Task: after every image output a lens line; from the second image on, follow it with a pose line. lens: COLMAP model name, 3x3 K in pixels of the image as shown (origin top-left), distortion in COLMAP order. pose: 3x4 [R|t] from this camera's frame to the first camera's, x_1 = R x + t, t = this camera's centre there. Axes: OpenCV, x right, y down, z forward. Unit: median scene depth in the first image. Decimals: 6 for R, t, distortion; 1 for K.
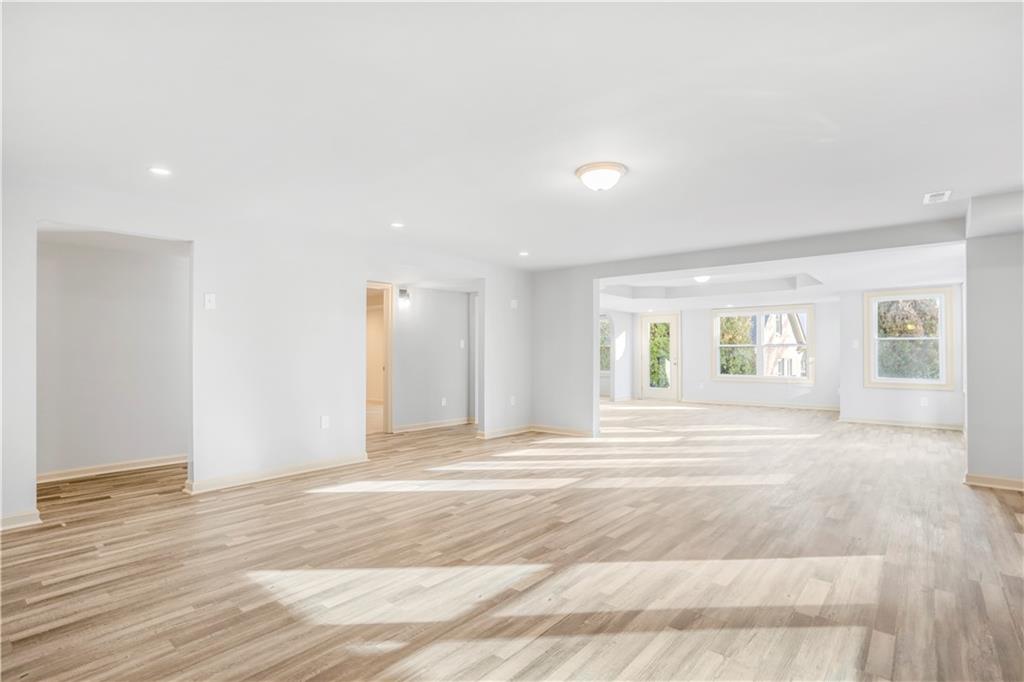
lens RADIAL K [[505.7, 0, 503.9], [0, 505.7, 344.0], [0, 0, 1]] dist [-0.053681, 0.022919]
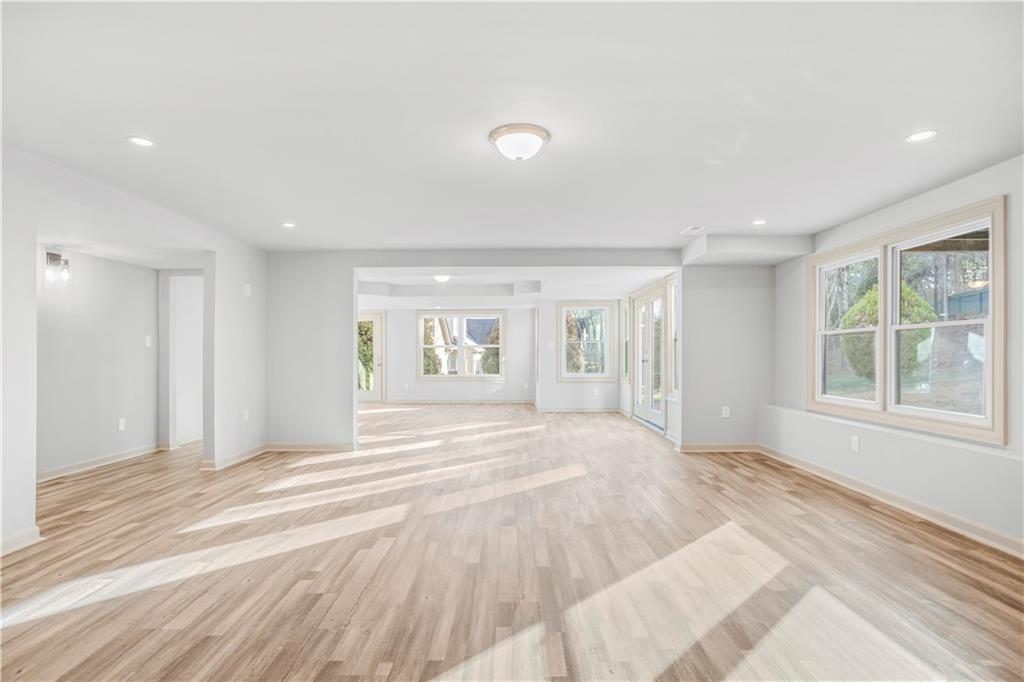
lens RADIAL K [[505.7, 0, 519.9], [0, 505.7, 346.4], [0, 0, 1]] dist [-0.053681, 0.022919]
pose [[0.763850, 0.006702, 0.645358, -0.242980], [-0.008962, 0.999960, 0.000222, 0.006265], [-0.645331, -0.005953, 0.763880, 0.243562]]
